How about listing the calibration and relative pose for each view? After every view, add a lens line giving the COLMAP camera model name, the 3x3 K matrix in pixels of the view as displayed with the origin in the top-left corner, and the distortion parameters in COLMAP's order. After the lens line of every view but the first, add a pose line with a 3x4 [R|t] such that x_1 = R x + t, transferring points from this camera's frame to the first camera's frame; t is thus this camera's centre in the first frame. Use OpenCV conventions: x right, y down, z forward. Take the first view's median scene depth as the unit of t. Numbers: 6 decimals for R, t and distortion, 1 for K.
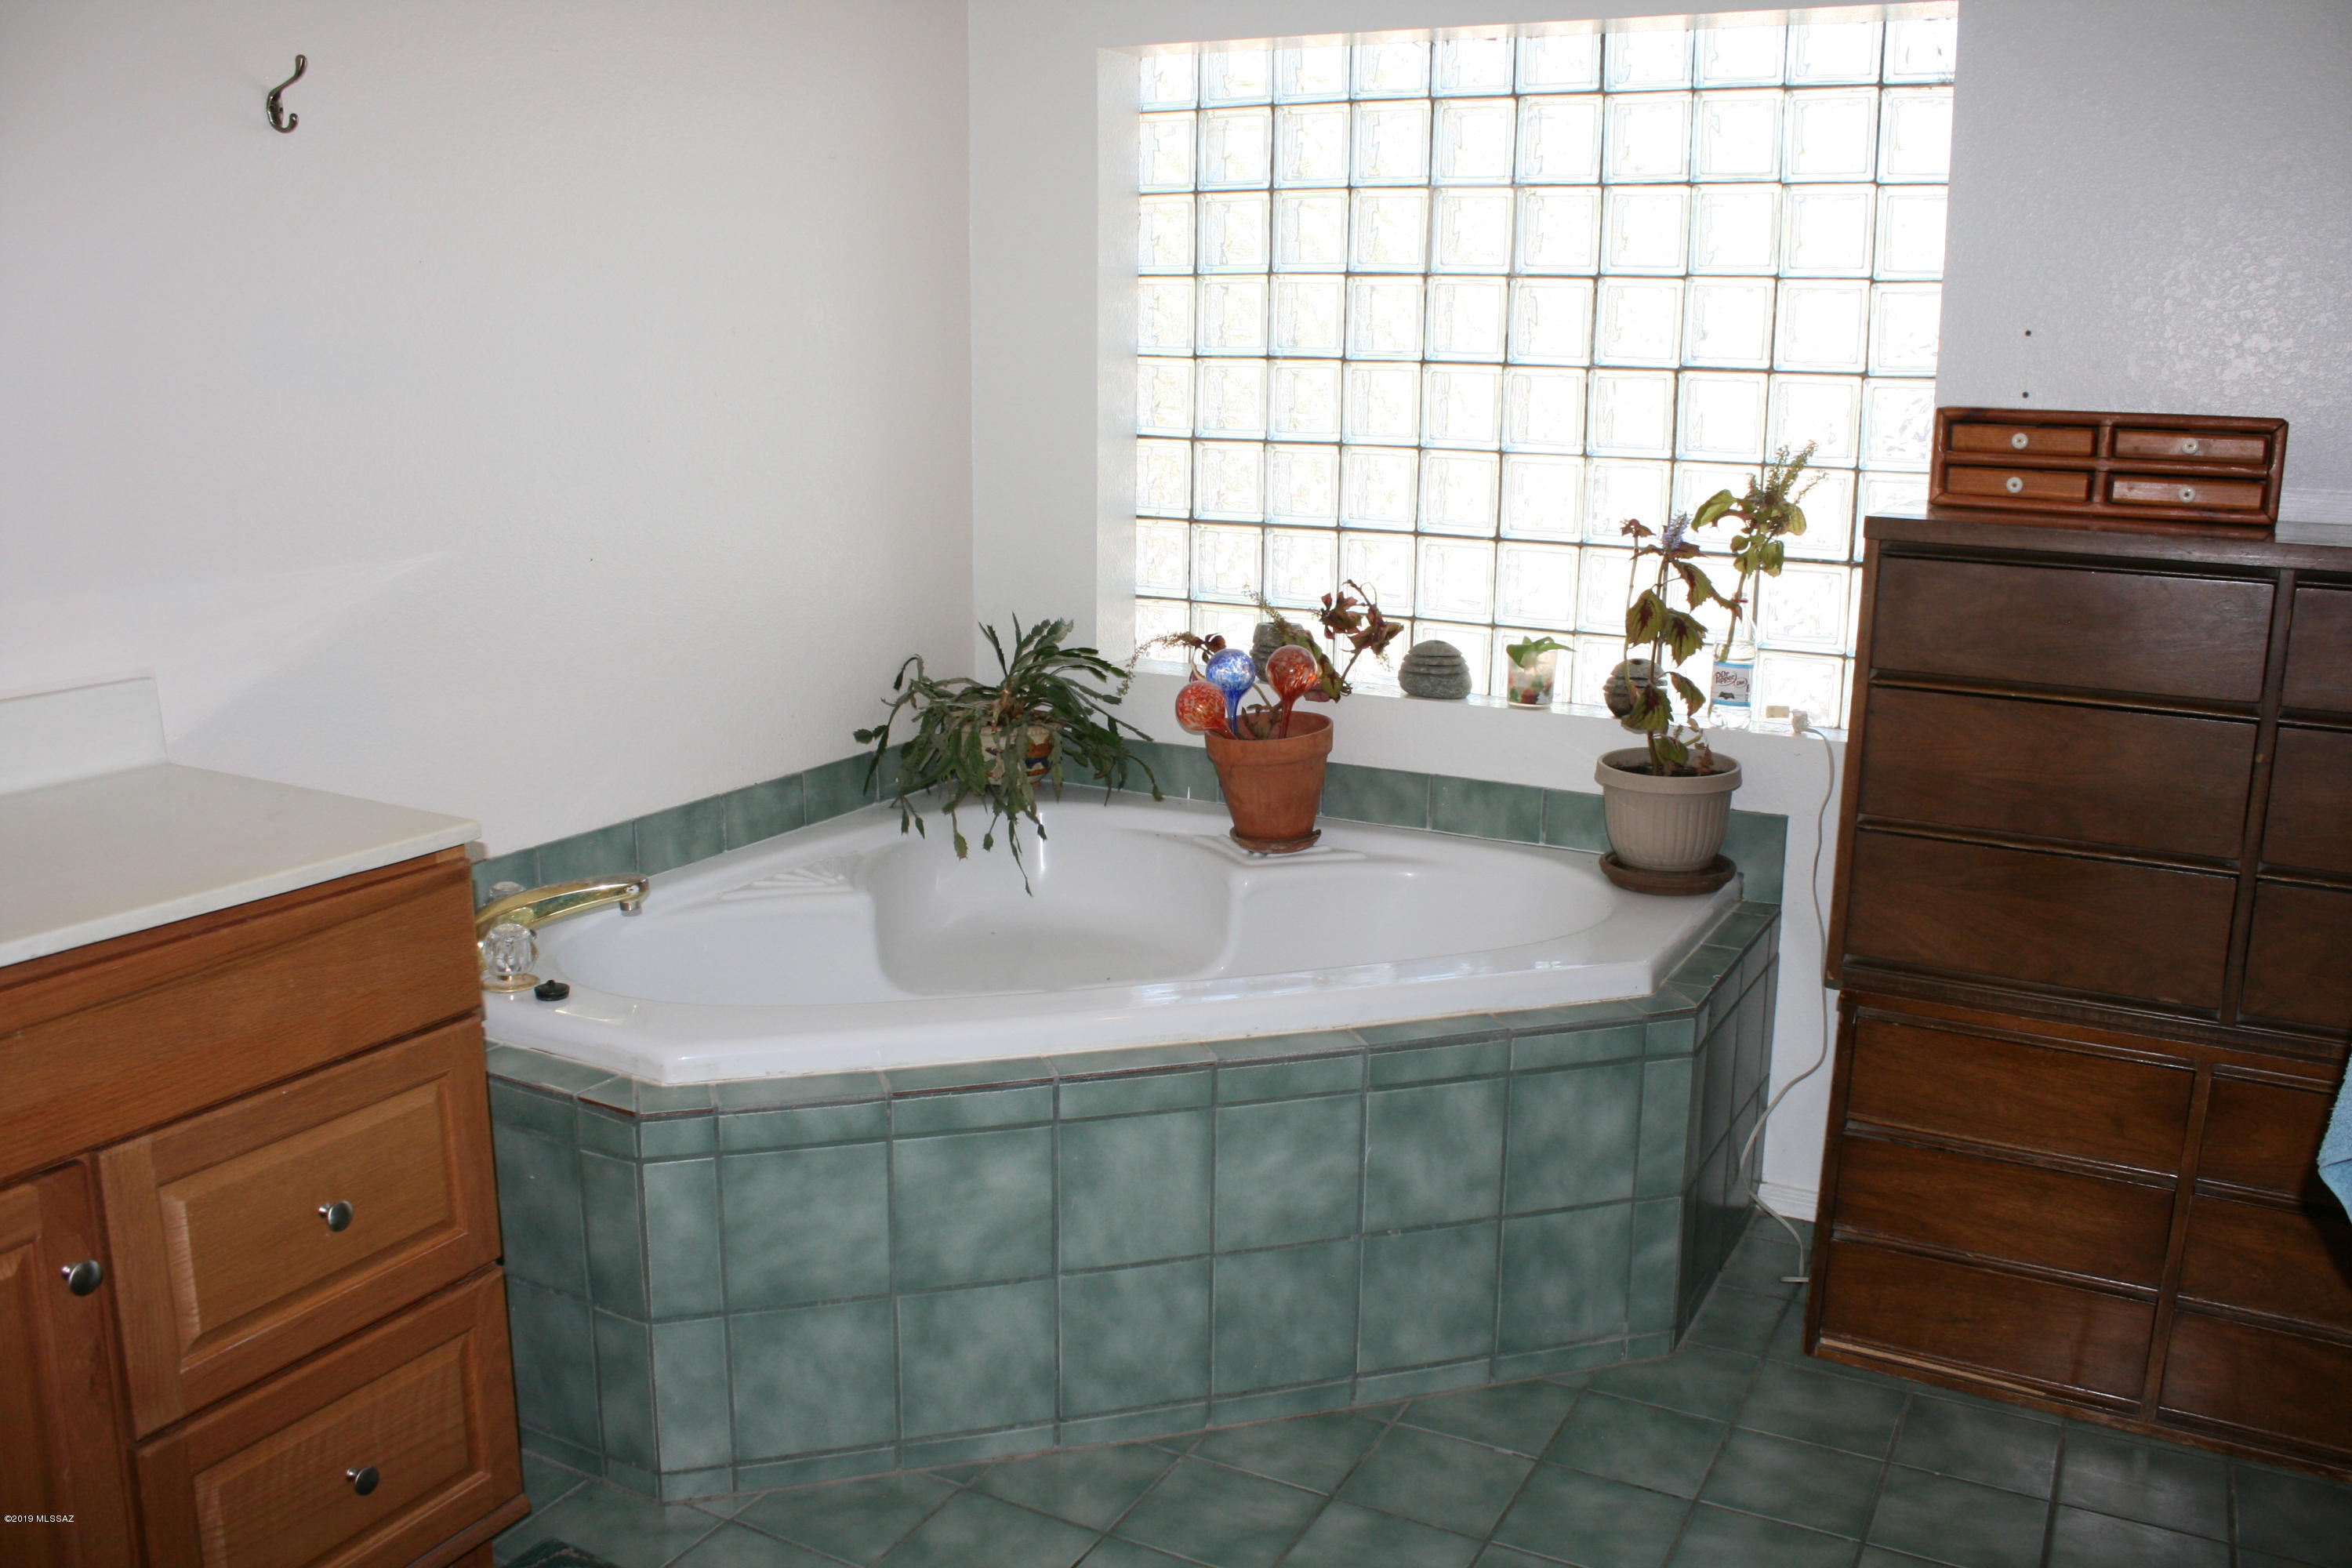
lens RADIAL K [[1965.2, 0, 1177.5], [0, 1965.2, 788.8], [0, 0, 1]] dist [-0.013889, -0.006748]
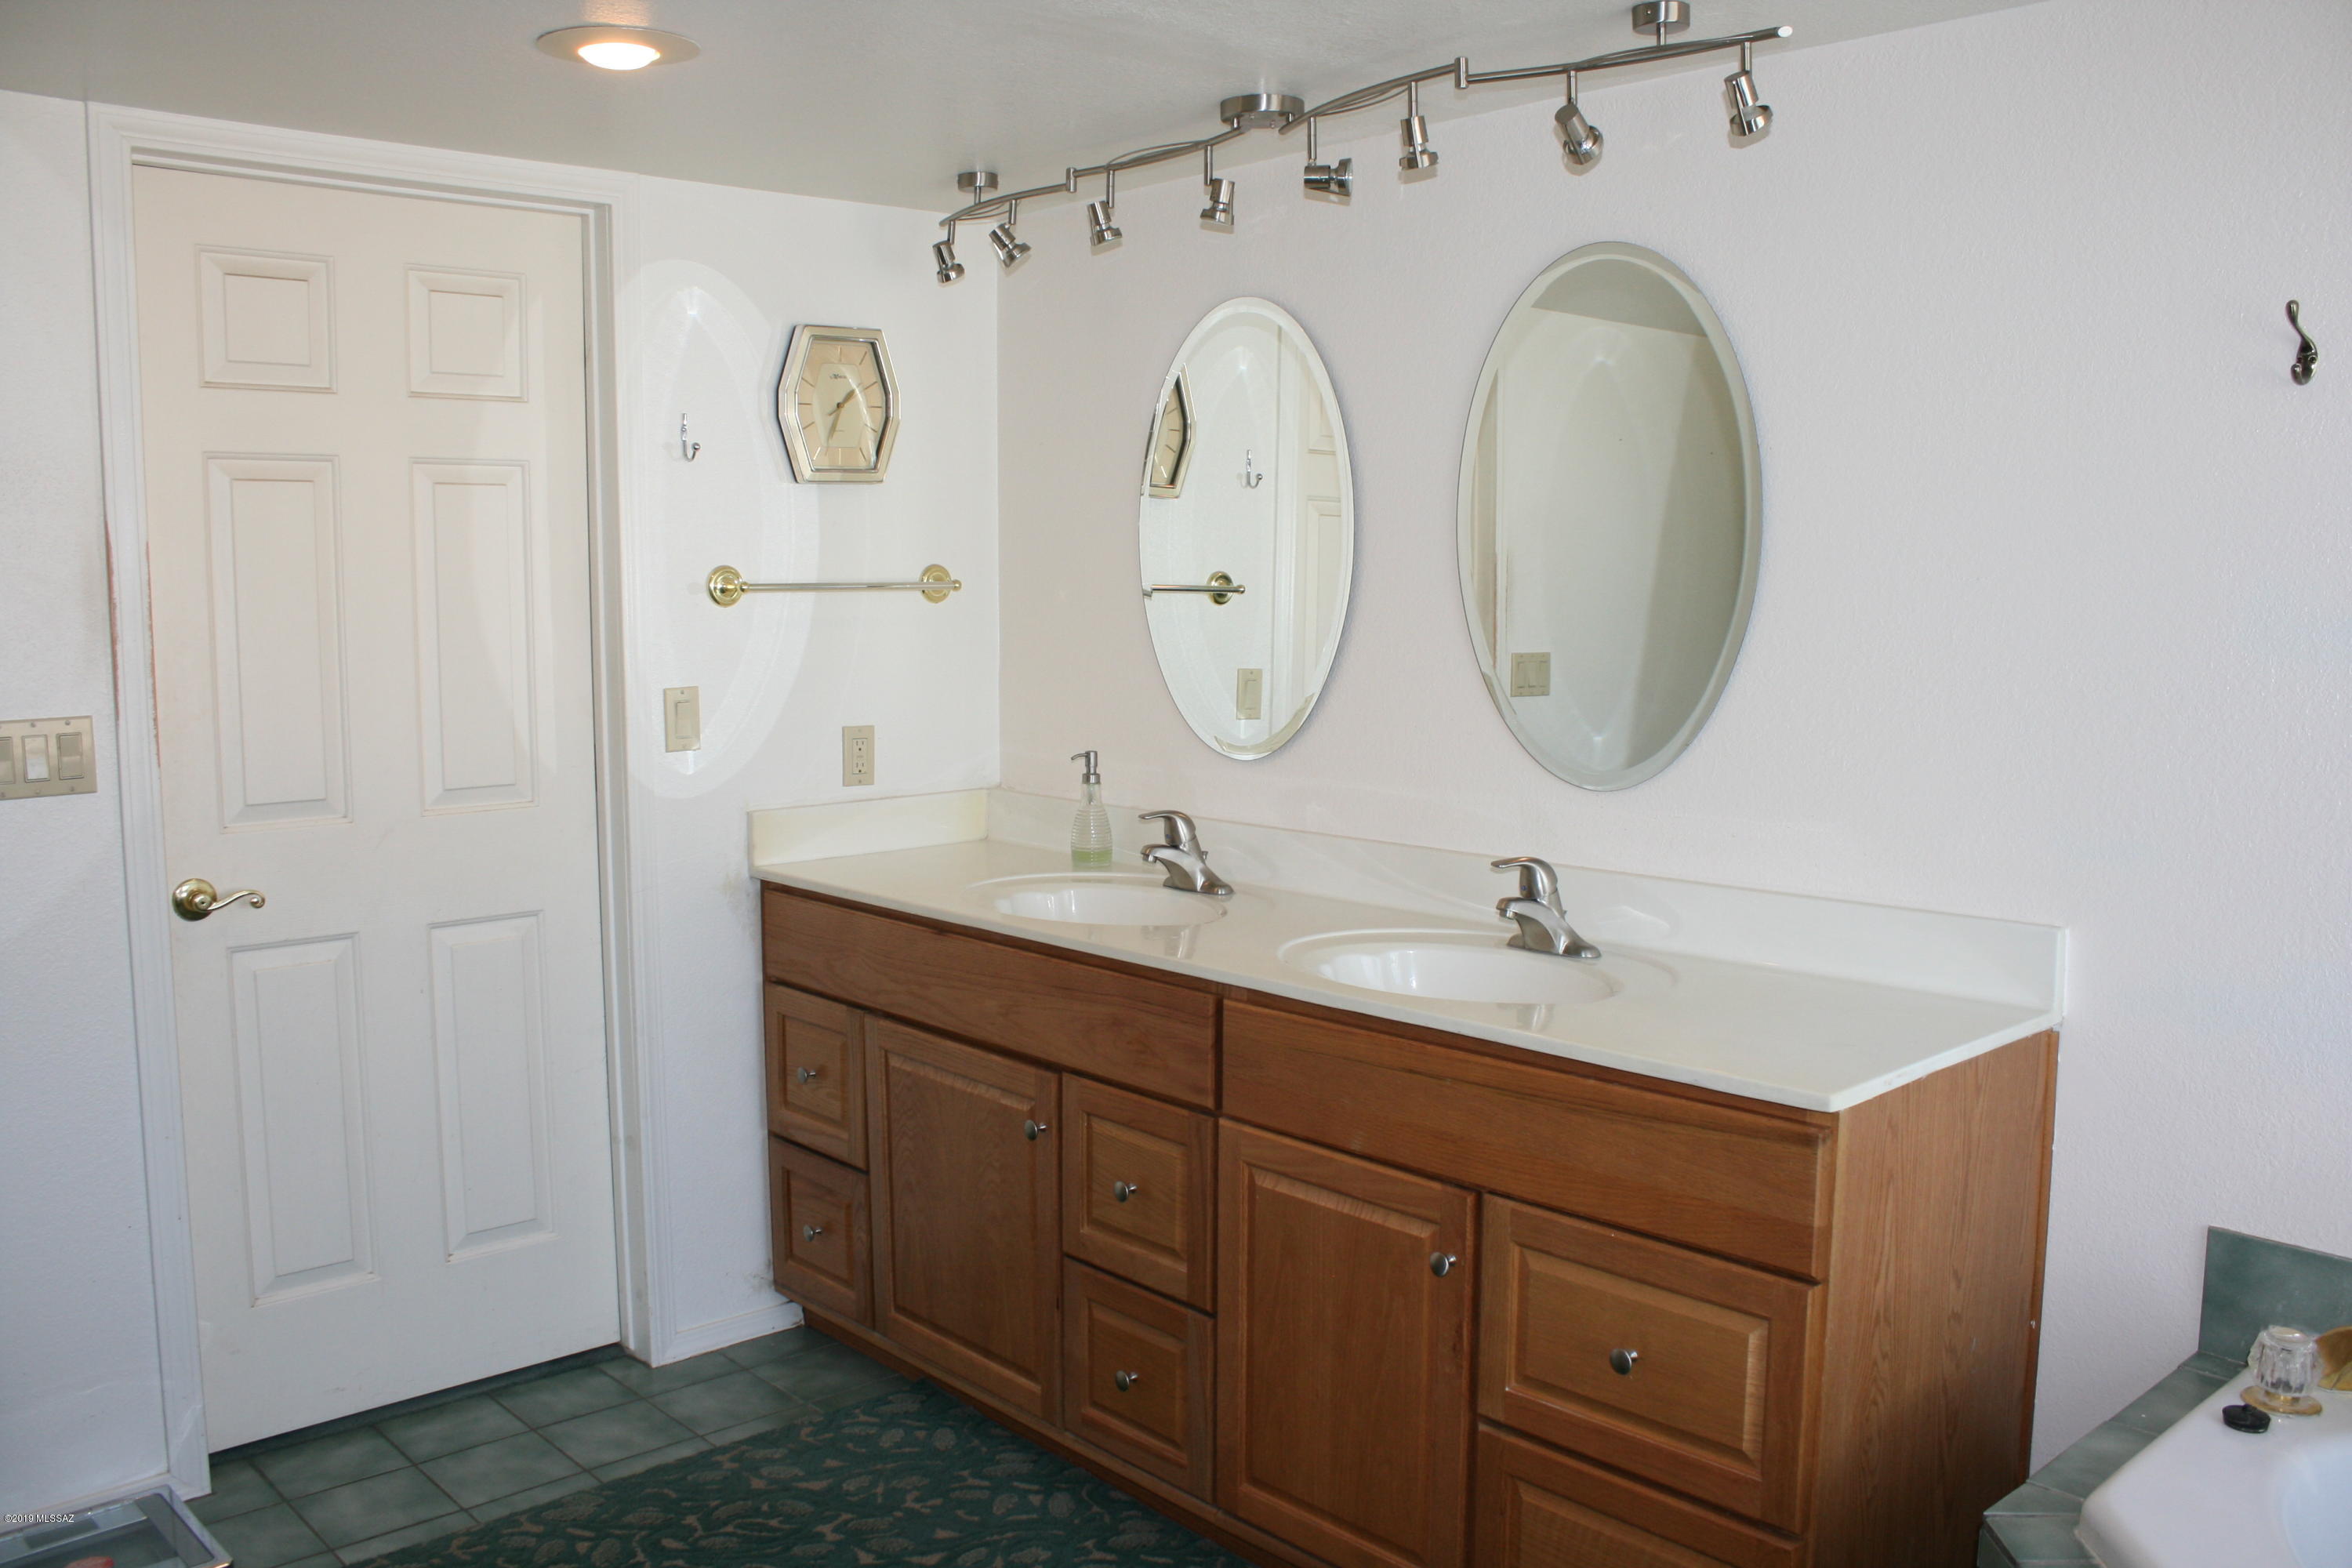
lens RADIAL K [[1965.2, 0, 1175.6], [0, 1965.2, 784.2], [0, 0, 1]] dist [-0.013889, -0.006748]
pose [[-0.304897, 0.095310, -0.947604, 0.742090], [-0.207156, 0.964521, 0.163665, -0.254054], [0.929583, 0.246203, -0.274336, 1.029494]]
